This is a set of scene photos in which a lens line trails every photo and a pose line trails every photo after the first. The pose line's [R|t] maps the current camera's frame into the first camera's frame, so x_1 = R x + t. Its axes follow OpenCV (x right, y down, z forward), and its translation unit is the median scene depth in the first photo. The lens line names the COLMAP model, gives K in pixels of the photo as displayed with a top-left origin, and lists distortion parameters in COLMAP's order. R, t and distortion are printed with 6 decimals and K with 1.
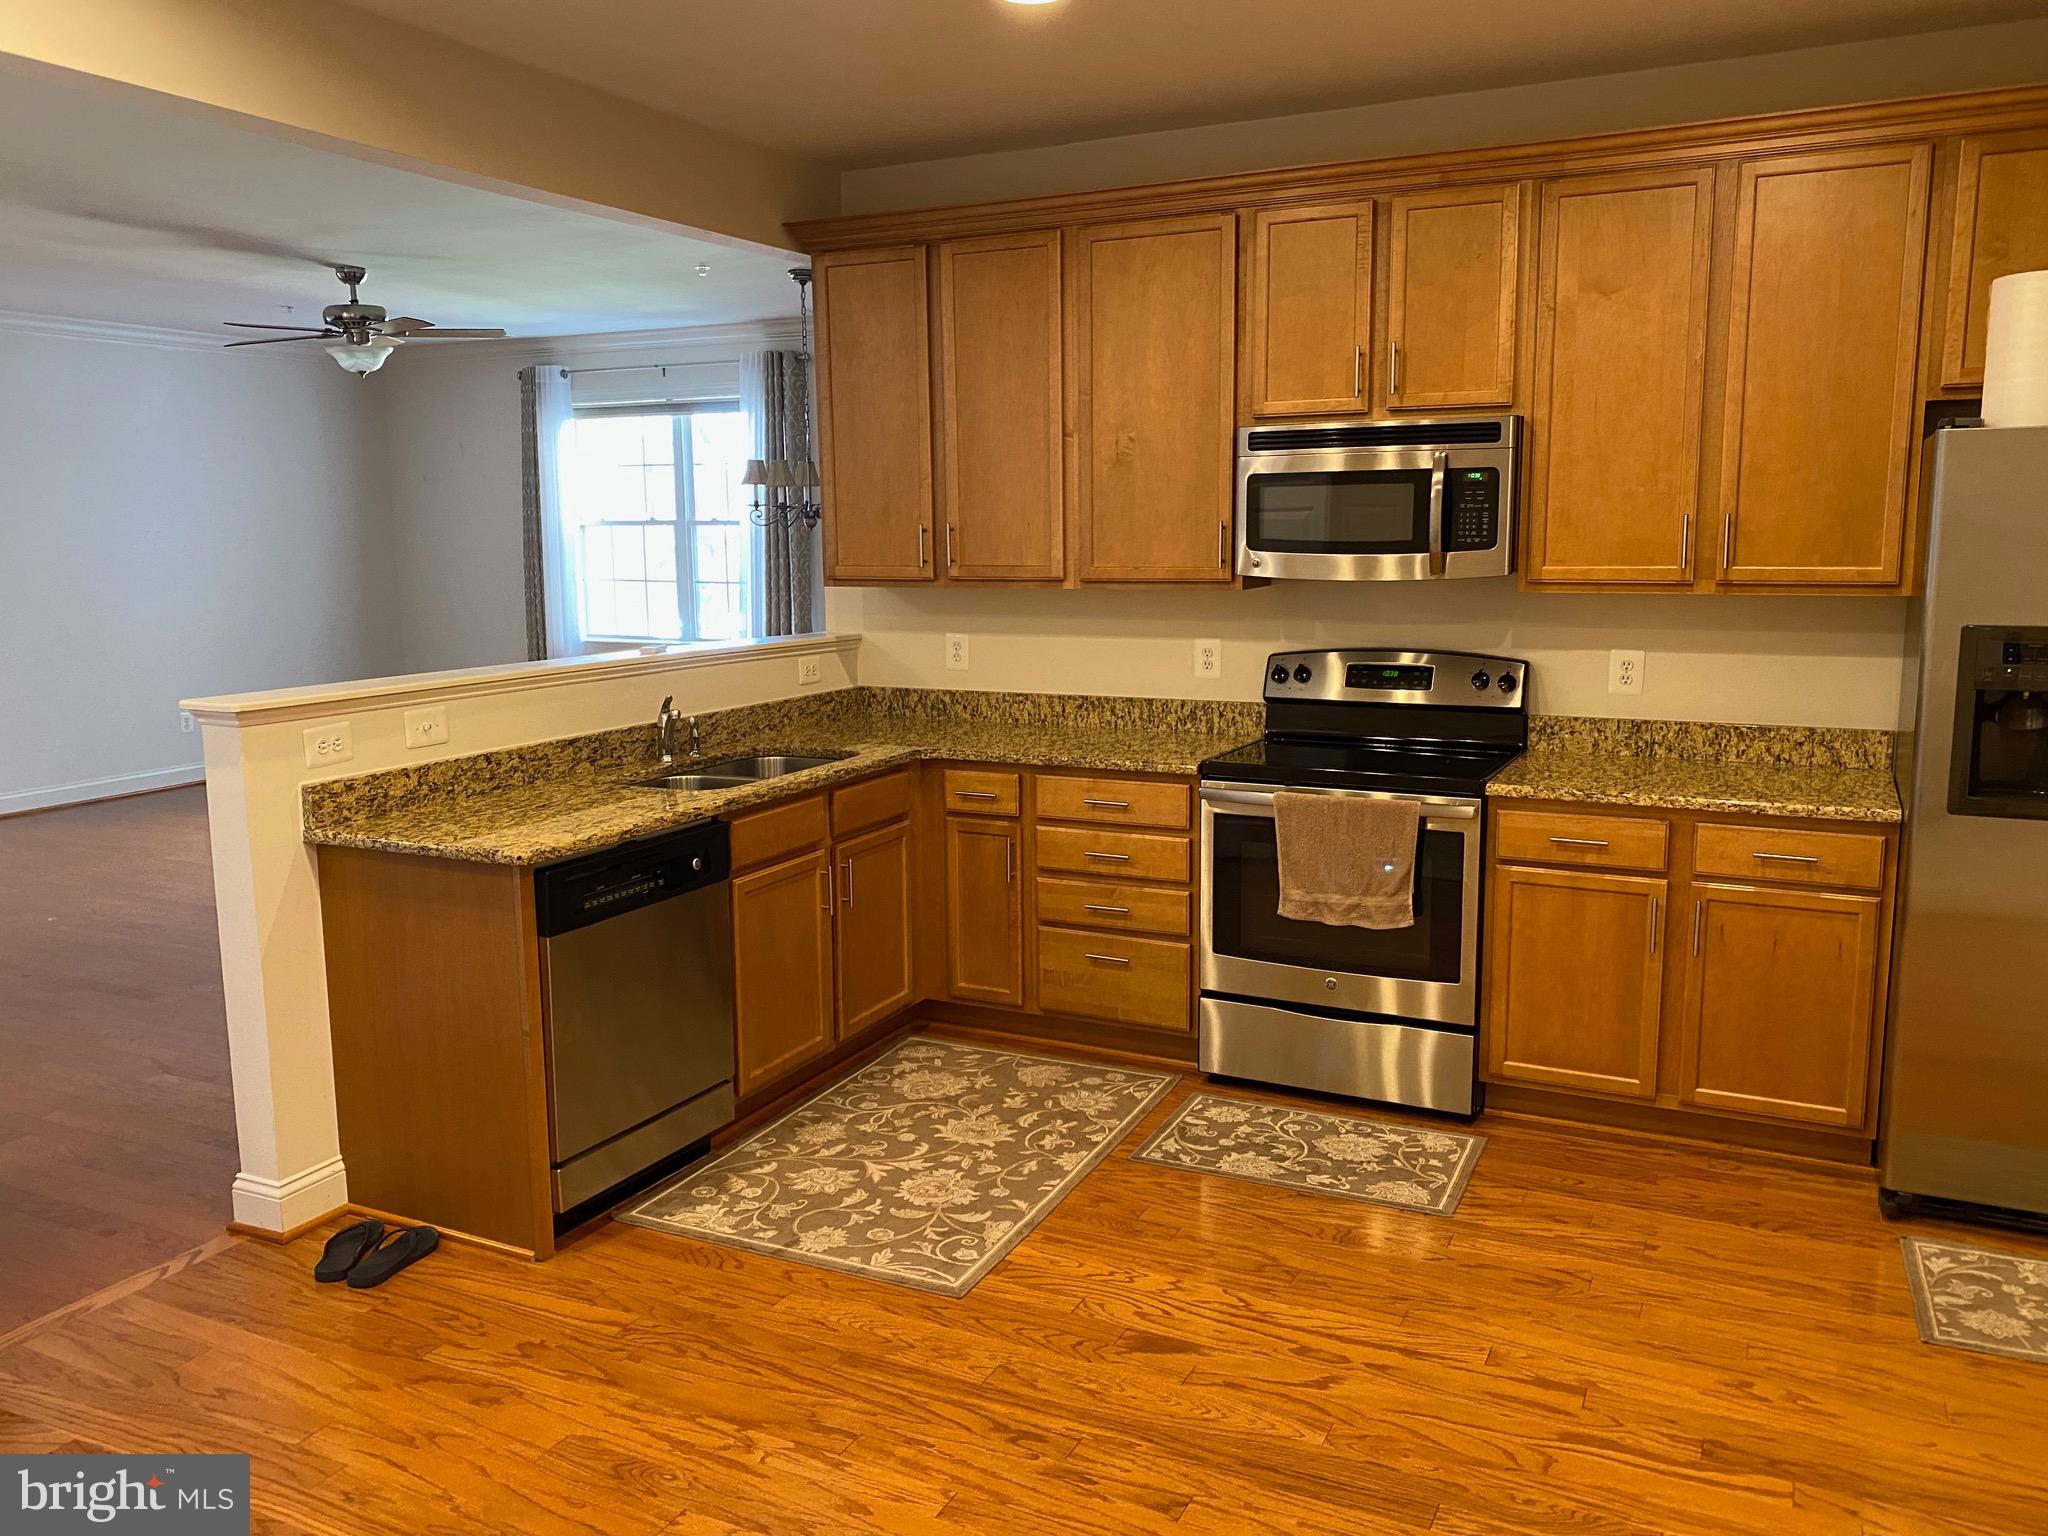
lens RADIAL K [[1571.0, 0, 1050.6], [0, 1571.0, 765.6], [0, 0, 1]] dist [0.041097, -0.035790]
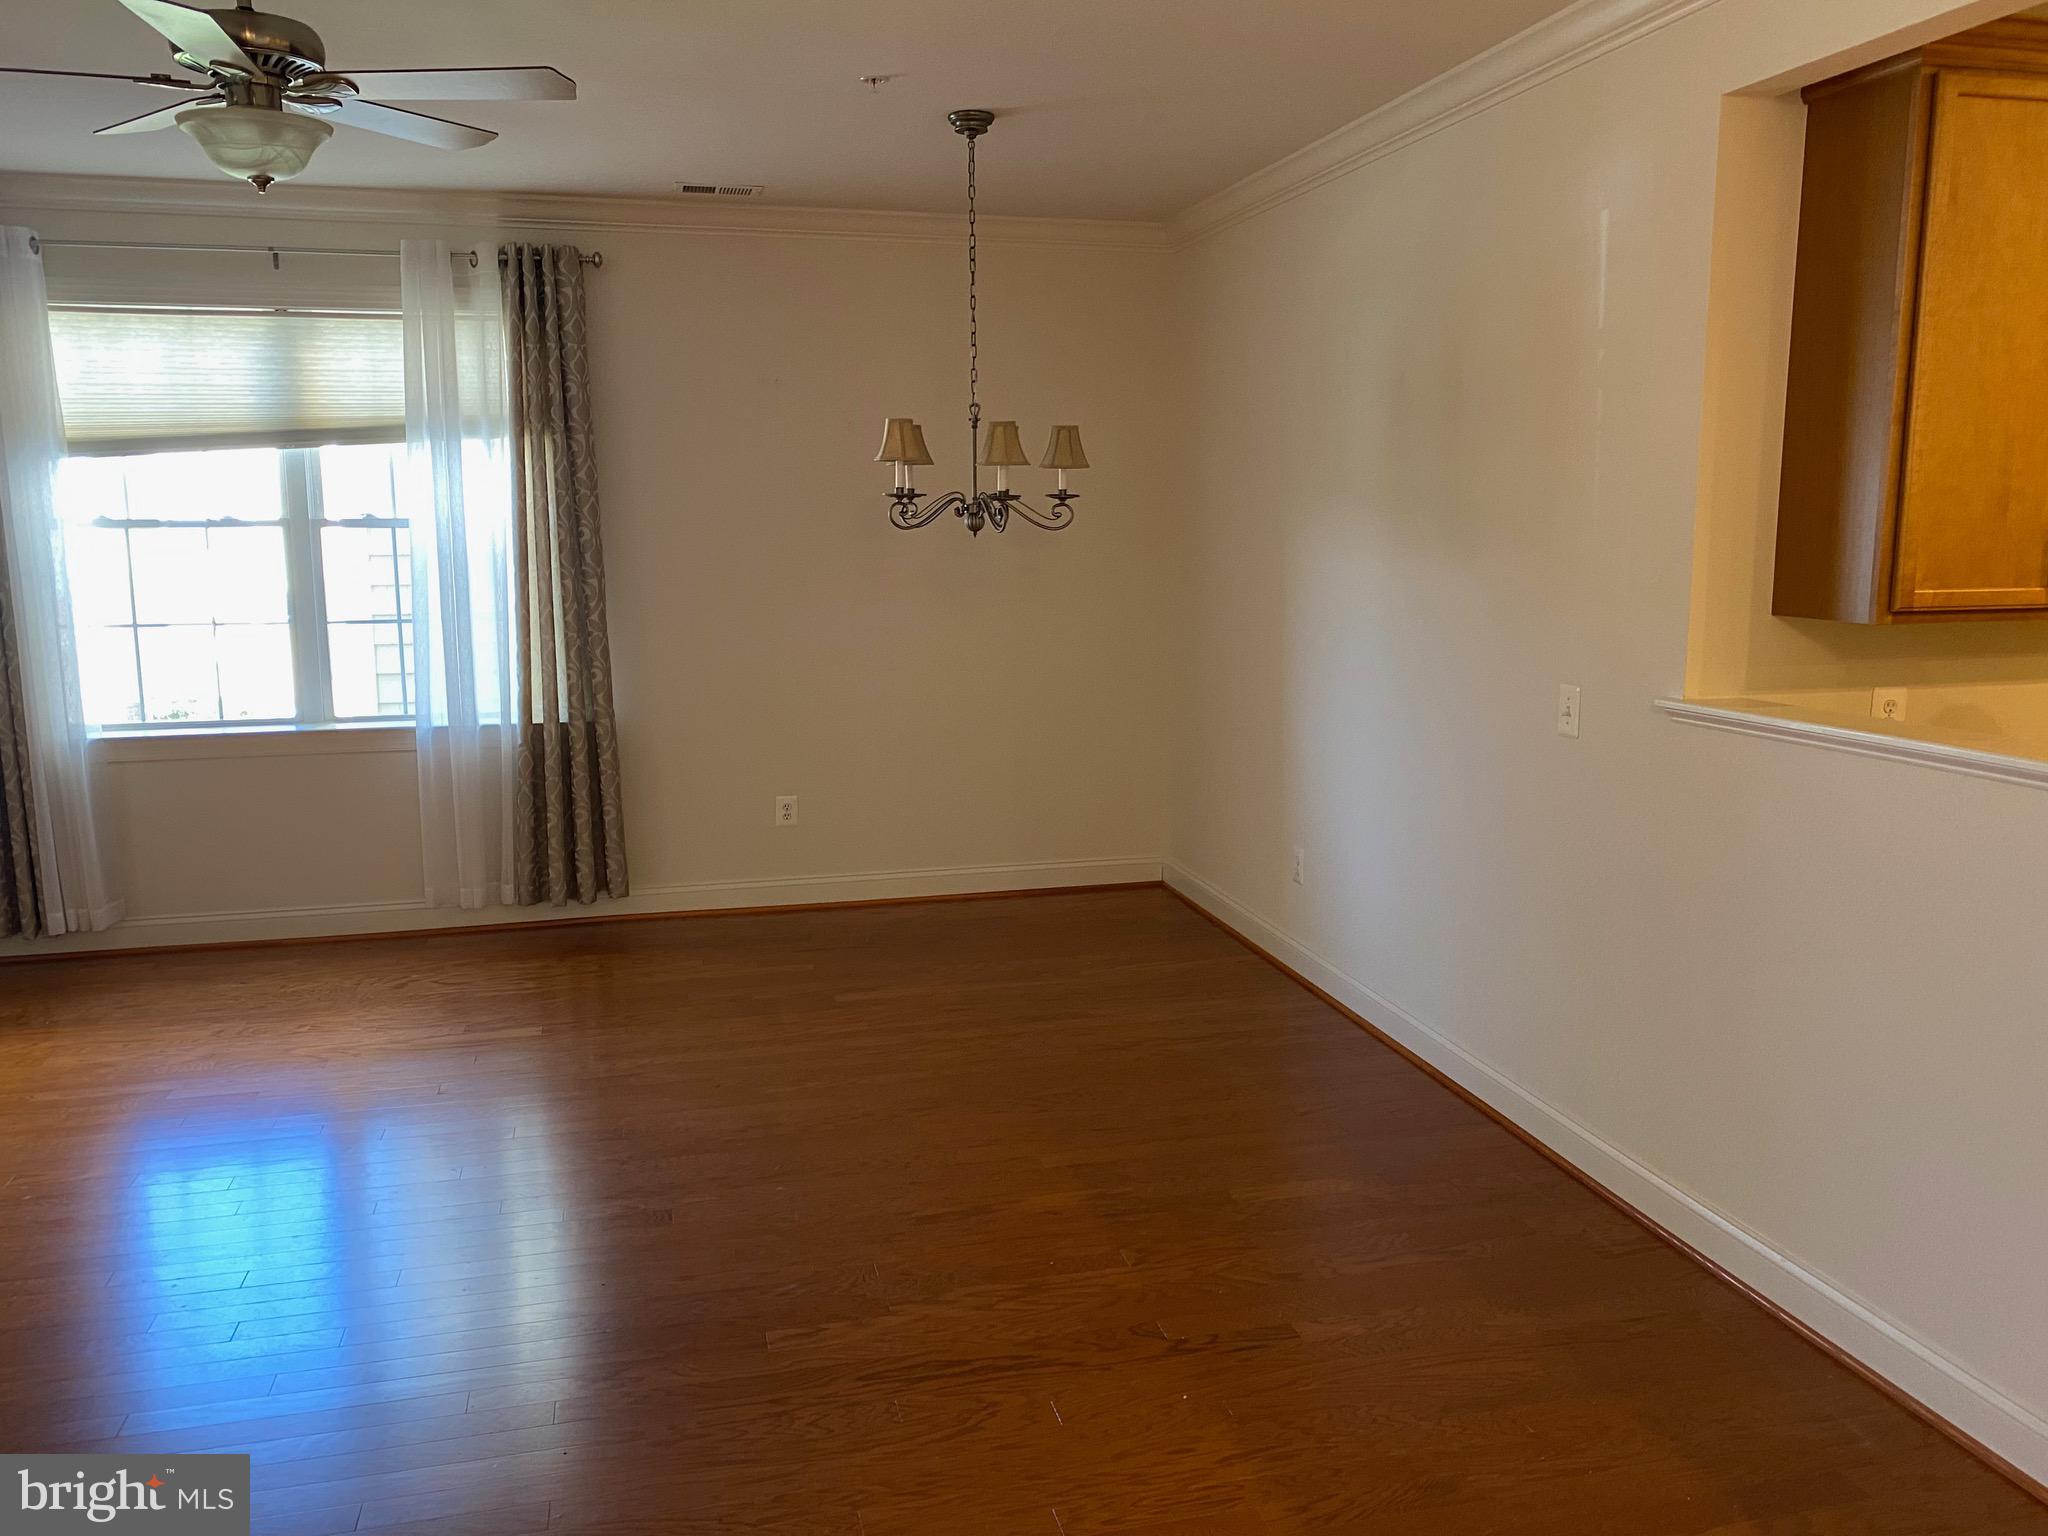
lens RADIAL K [[1571.0, 0, 1022.7], [0, 1571.0, 776.8], [0, 0, 1]] dist [0.041097, -0.035790]
pose [[0.769841, -0.099713, 0.630399, -1.024510], [0.096454, 0.994552, 0.039524, -0.145212], [-0.630906, 0.030377, 0.775265, 0.951854]]
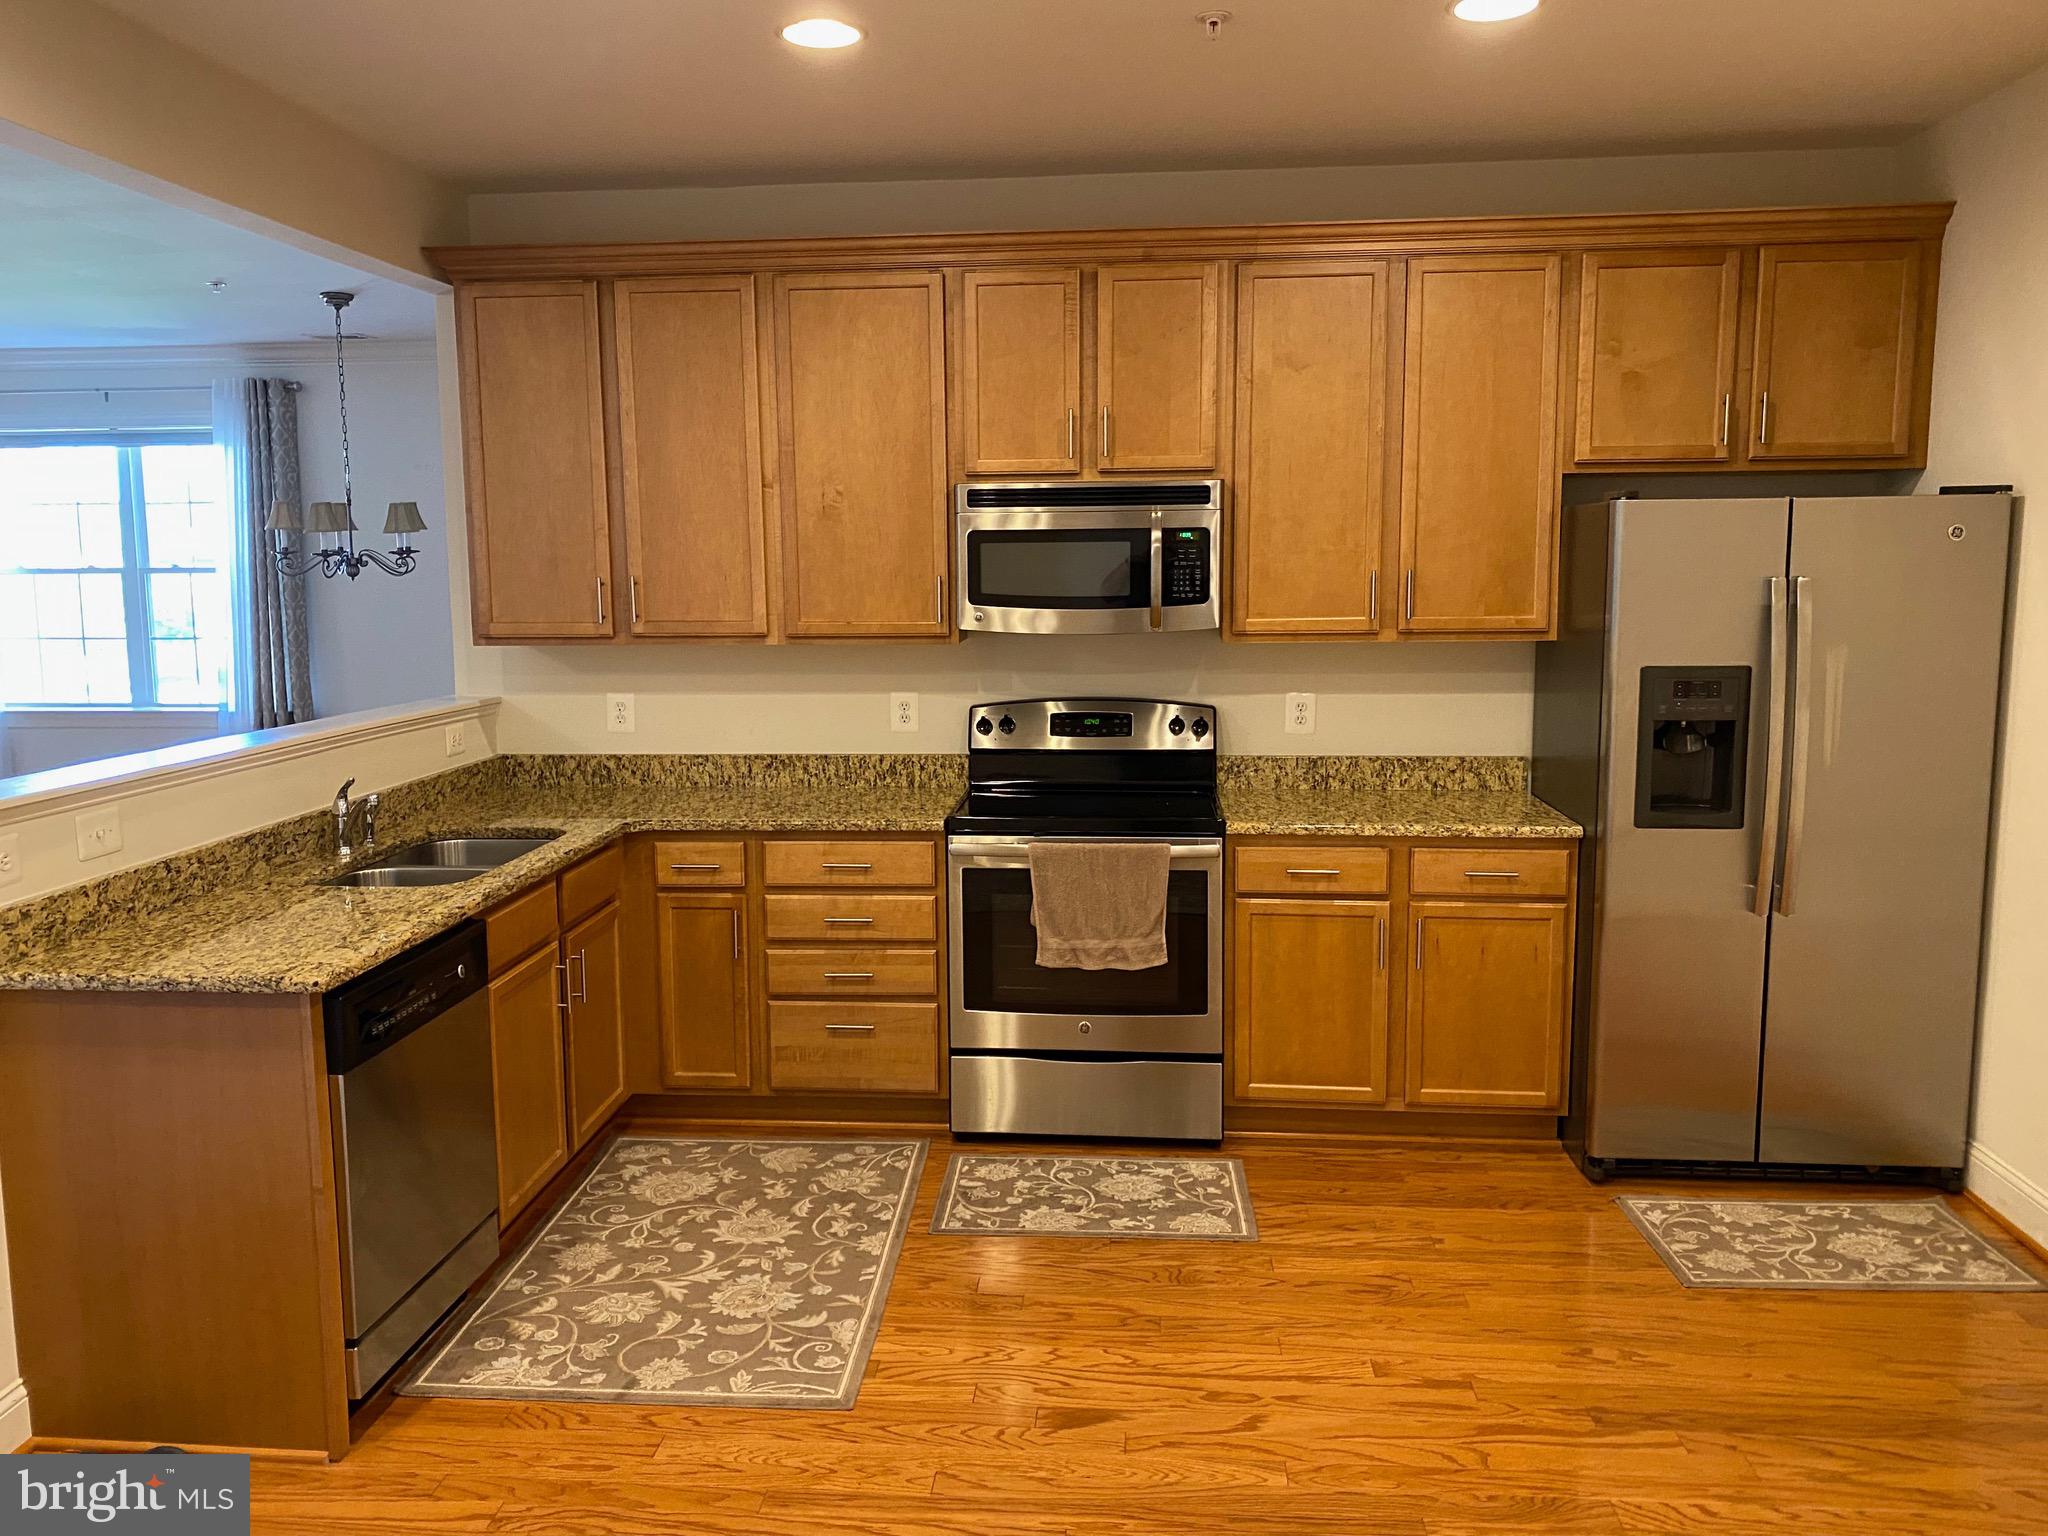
lens RADIAL K [[1571.0, 0, 1032.5], [0, 1571.0, 756.5], [0, 0, 1]] dist [0.041097, -0.035790]
pose [[0.935086, -0.044778, 0.351580, -0.213482], [0.055730, 0.998223, -0.021088, -0.018365], [-0.350011, 0.039313, 0.935920, 0.055392]]
